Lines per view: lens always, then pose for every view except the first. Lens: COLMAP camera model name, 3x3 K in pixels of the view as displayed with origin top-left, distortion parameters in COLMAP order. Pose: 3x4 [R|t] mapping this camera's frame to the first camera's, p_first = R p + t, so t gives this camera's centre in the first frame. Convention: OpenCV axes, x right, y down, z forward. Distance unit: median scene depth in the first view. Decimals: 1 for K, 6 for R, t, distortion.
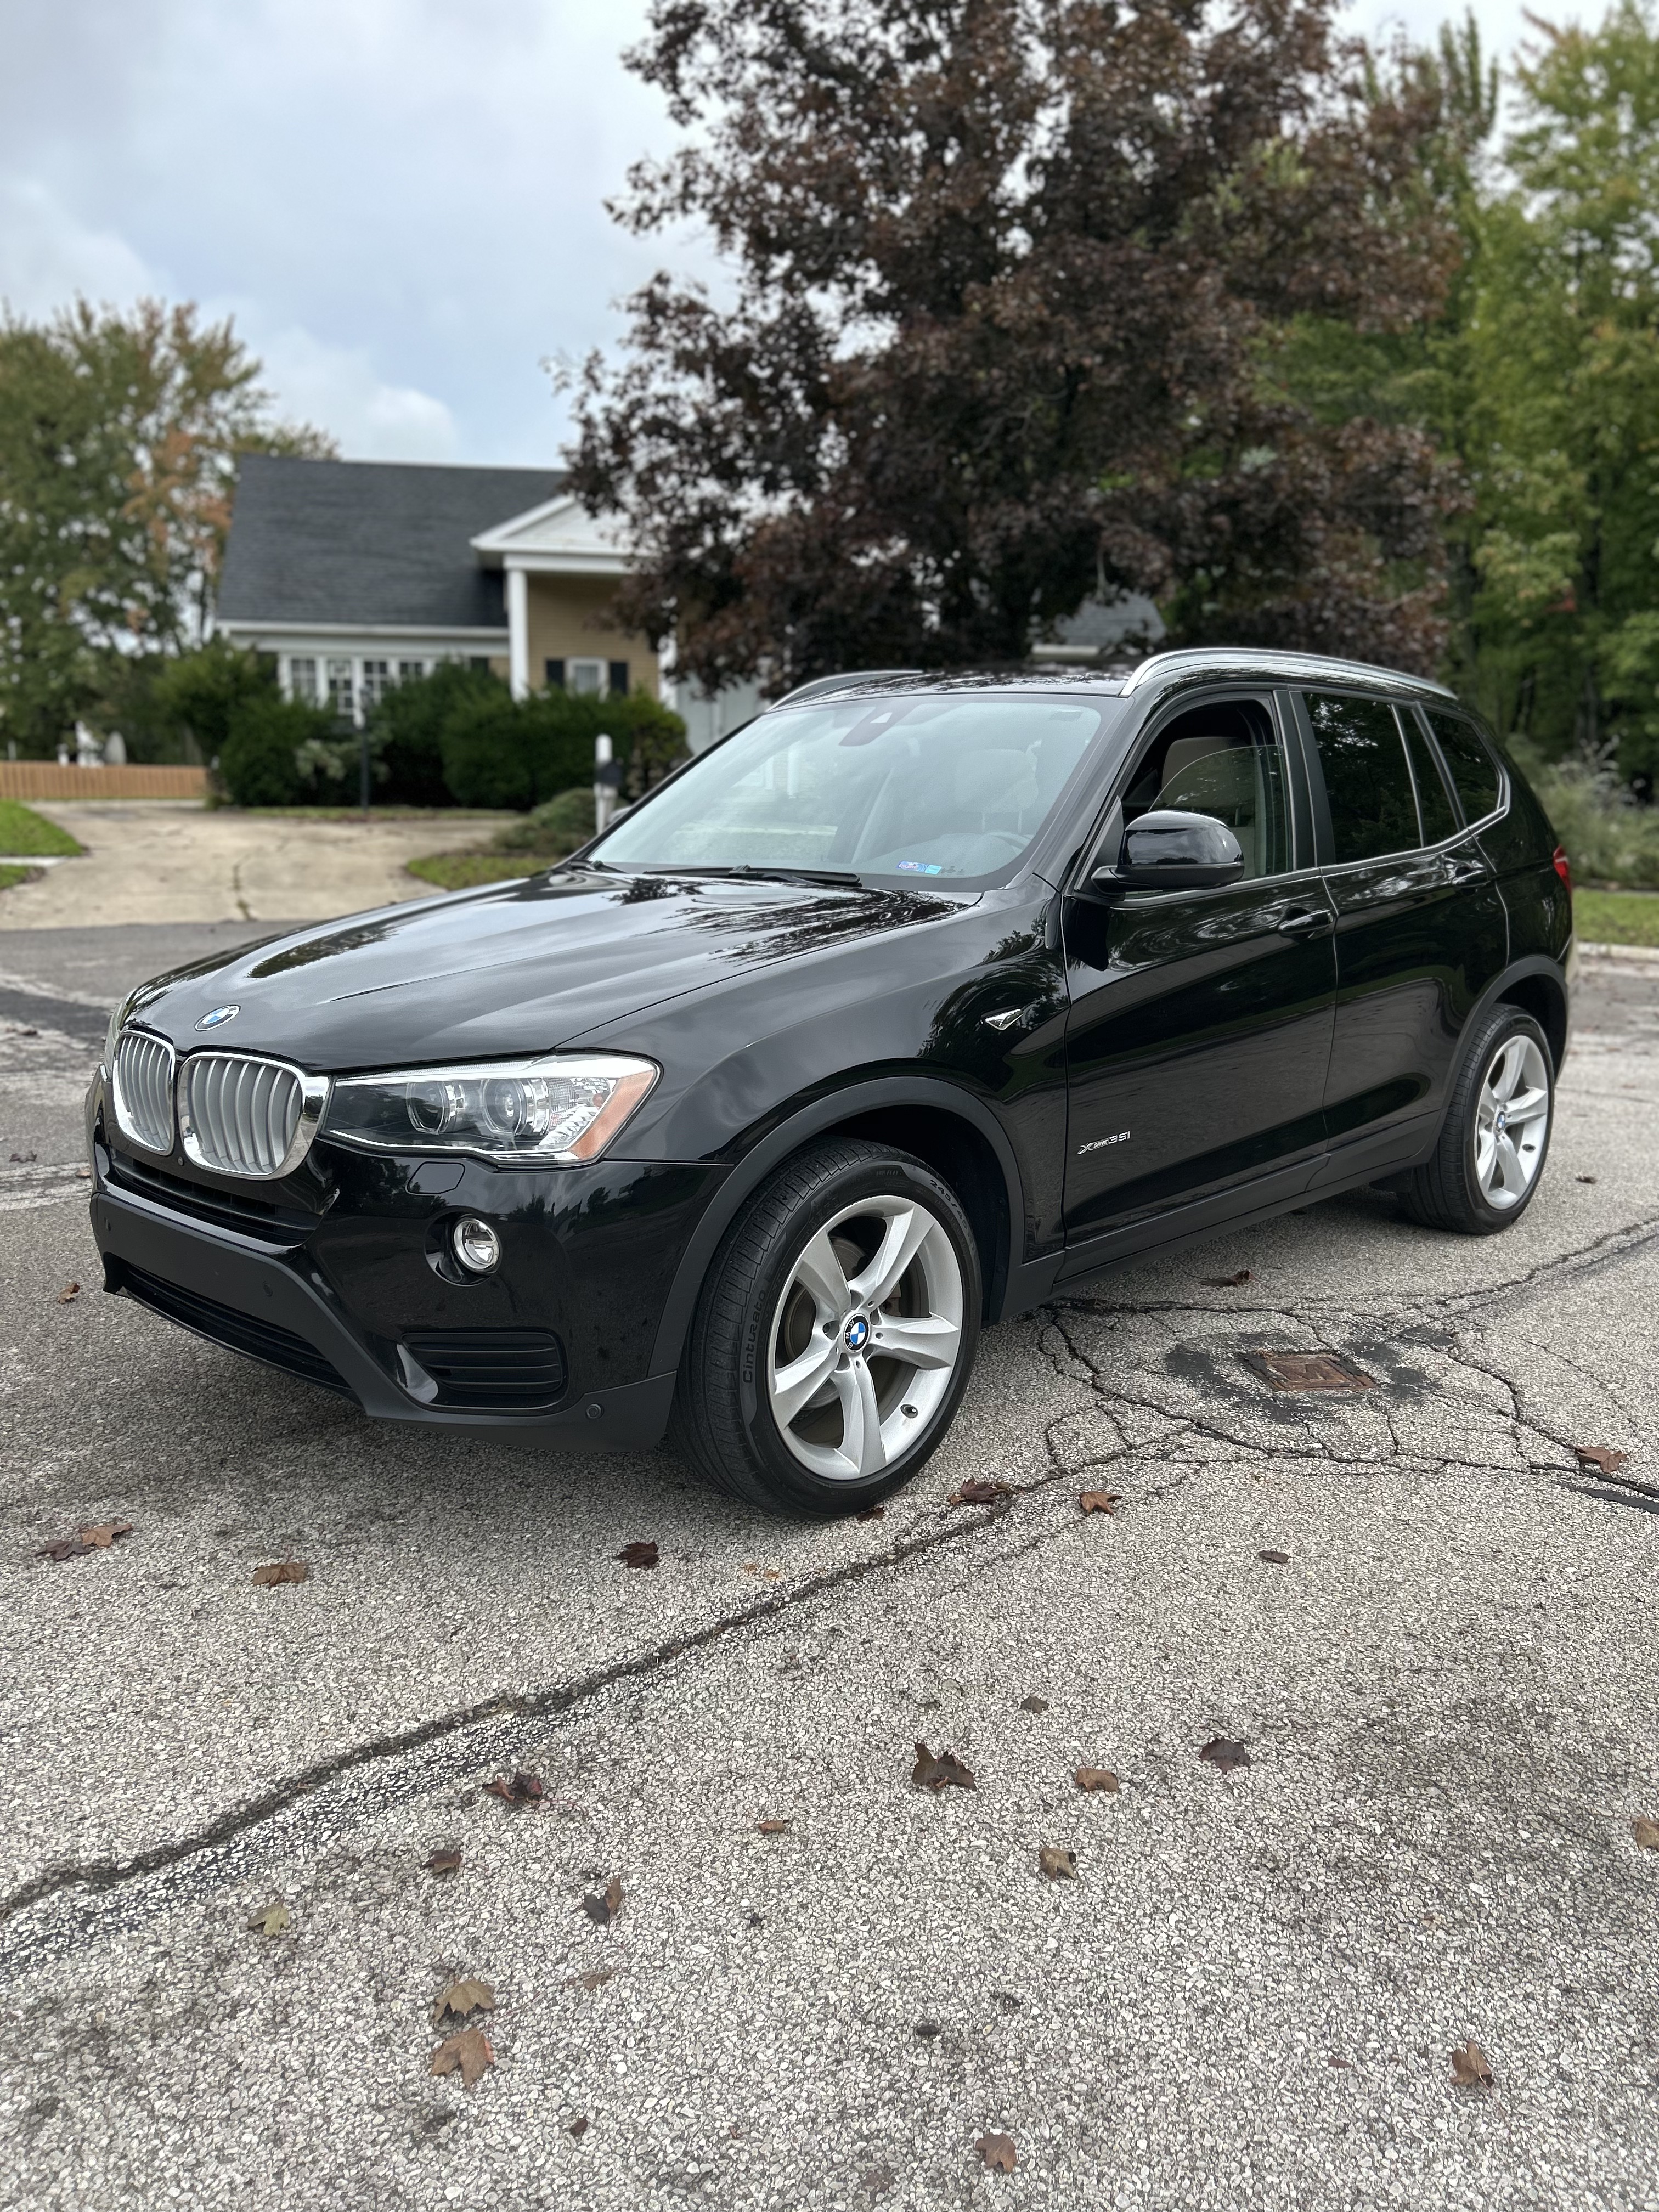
lens RADIAL K [[1656.7, 0, 829.5], [0, 1656.7, 1106.0], [0, 0, 1]] dist [0.047259, -0.053891]
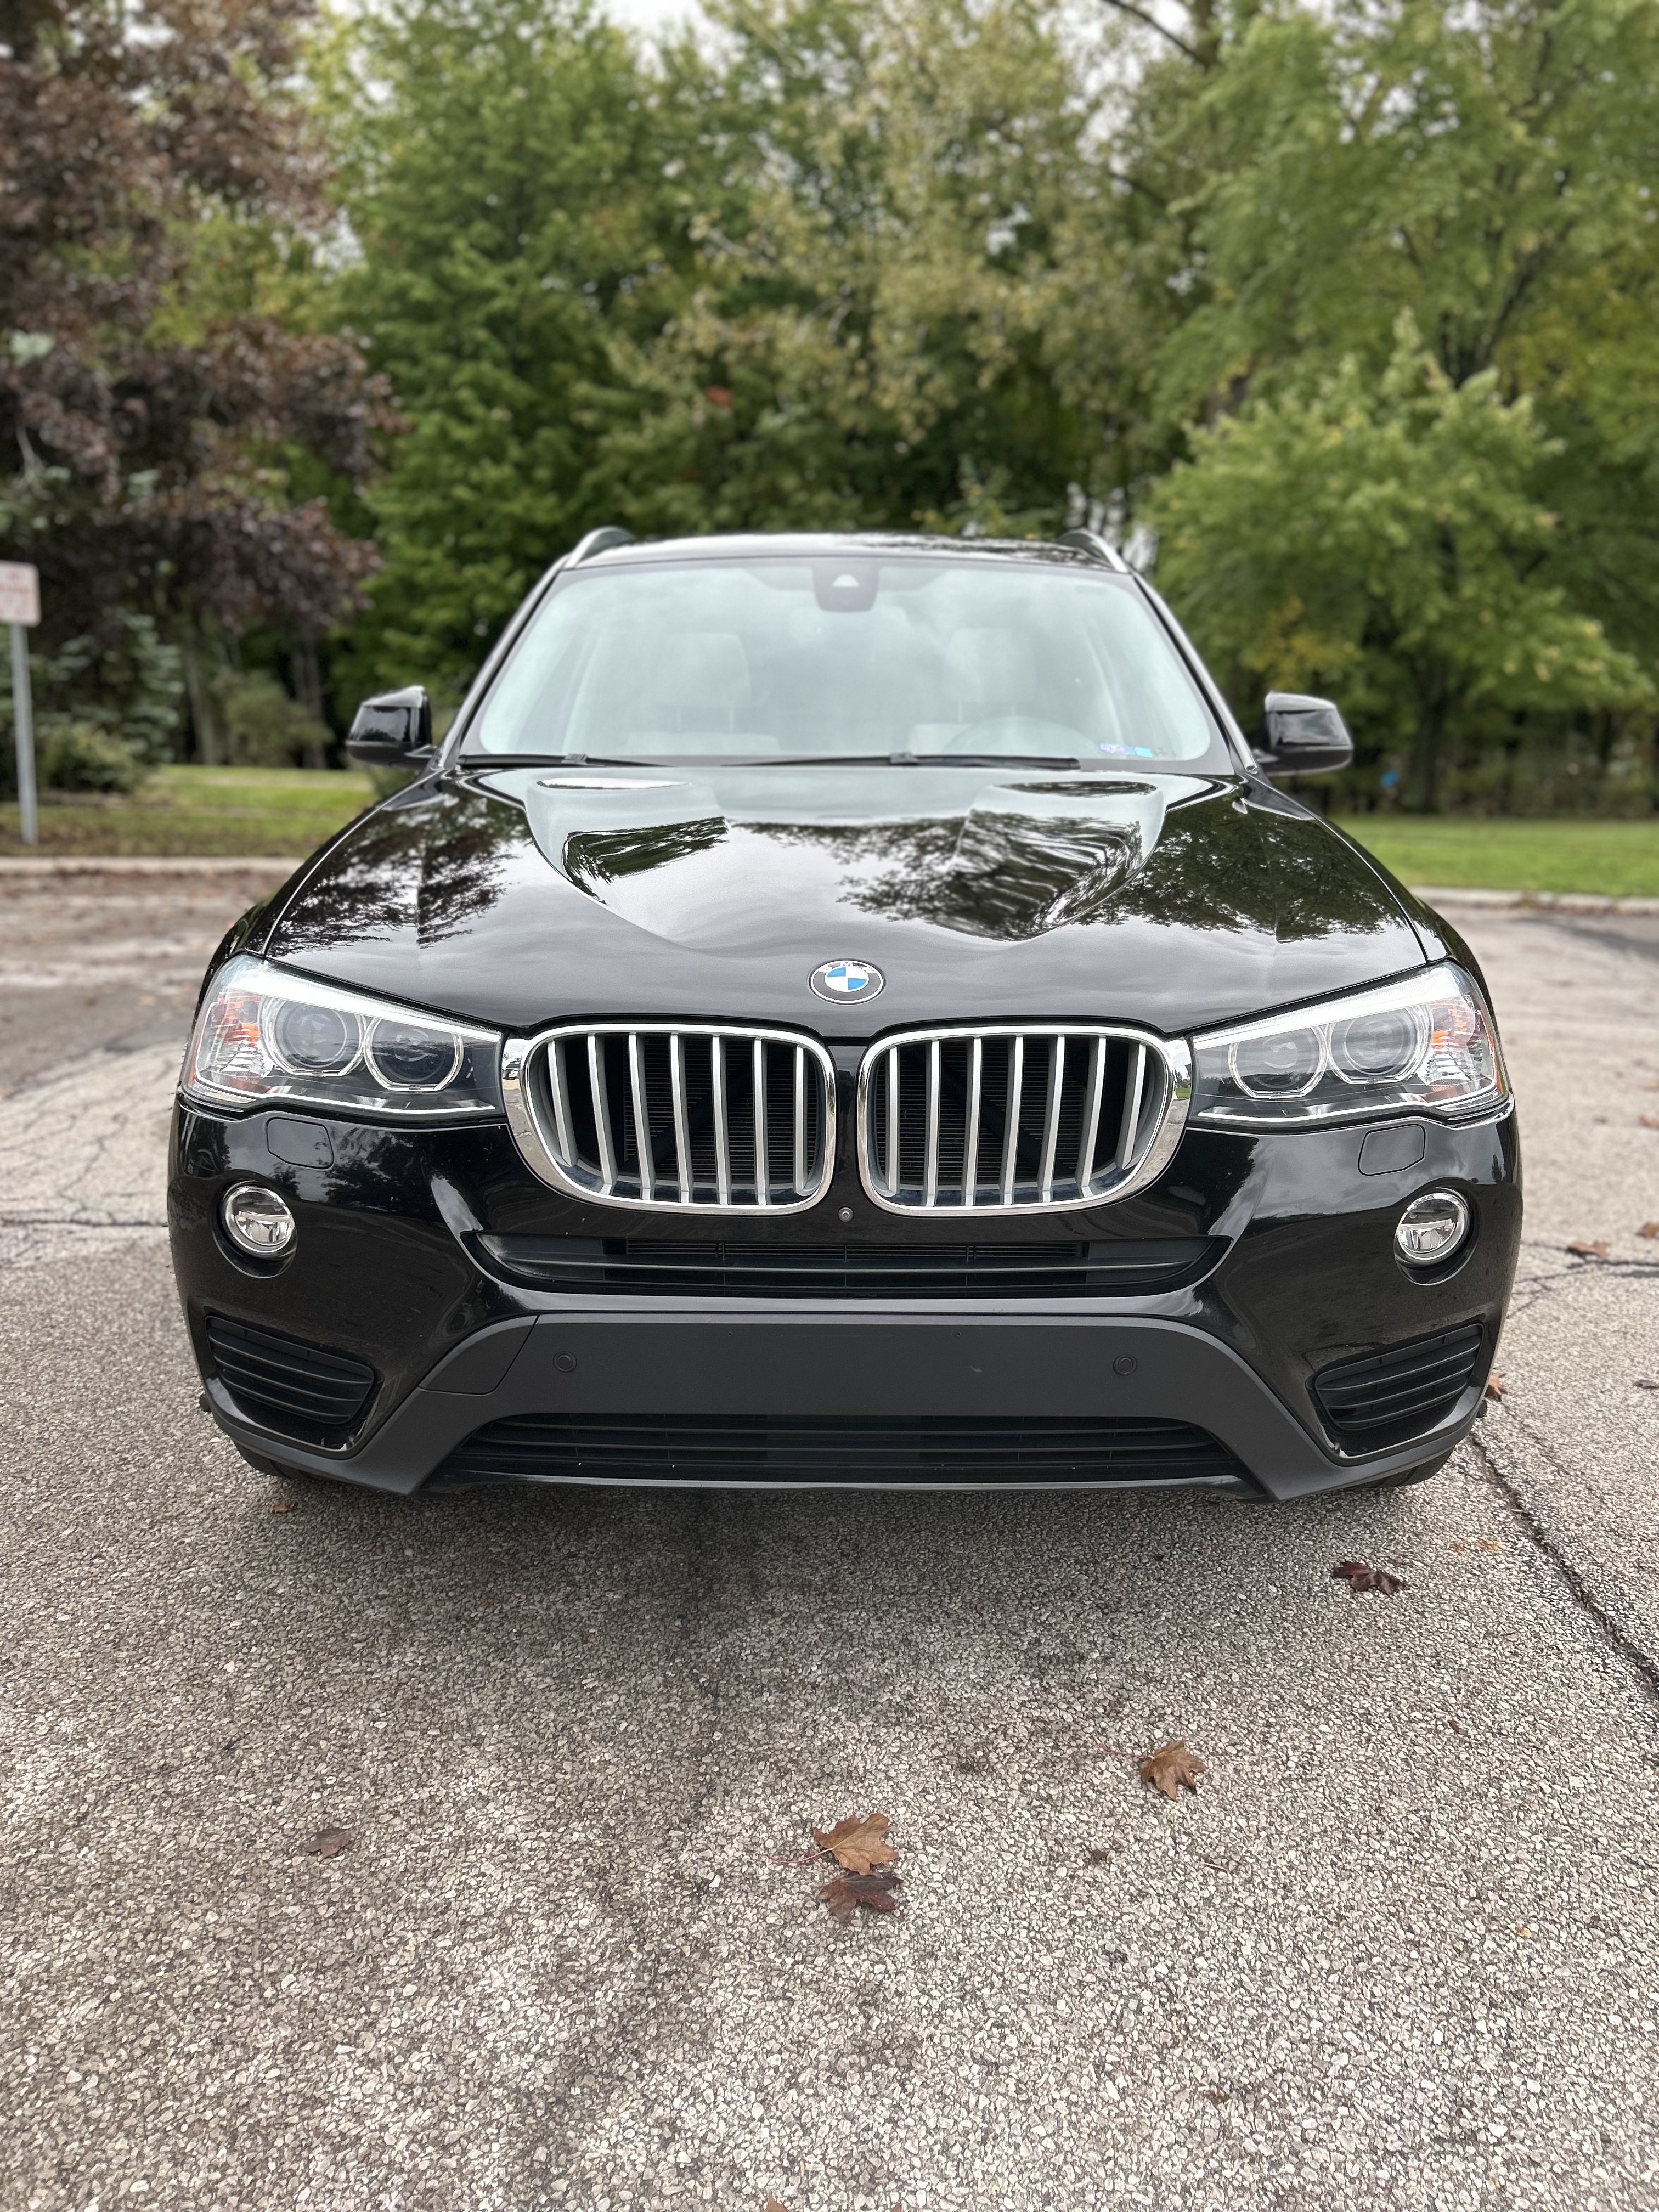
lens RADIAL K [[1656.7, 0, 829.5], [0, 1656.7, 1106.0], [0, 0, 1]] dist [0.047259, -0.053891]
pose [[0.705401, -0.128195, 0.697119, -0.906554], [0.100192, 0.991667, 0.080978, -0.060740], [-0.701691, 0.012724, 0.712368, 0.634965]]
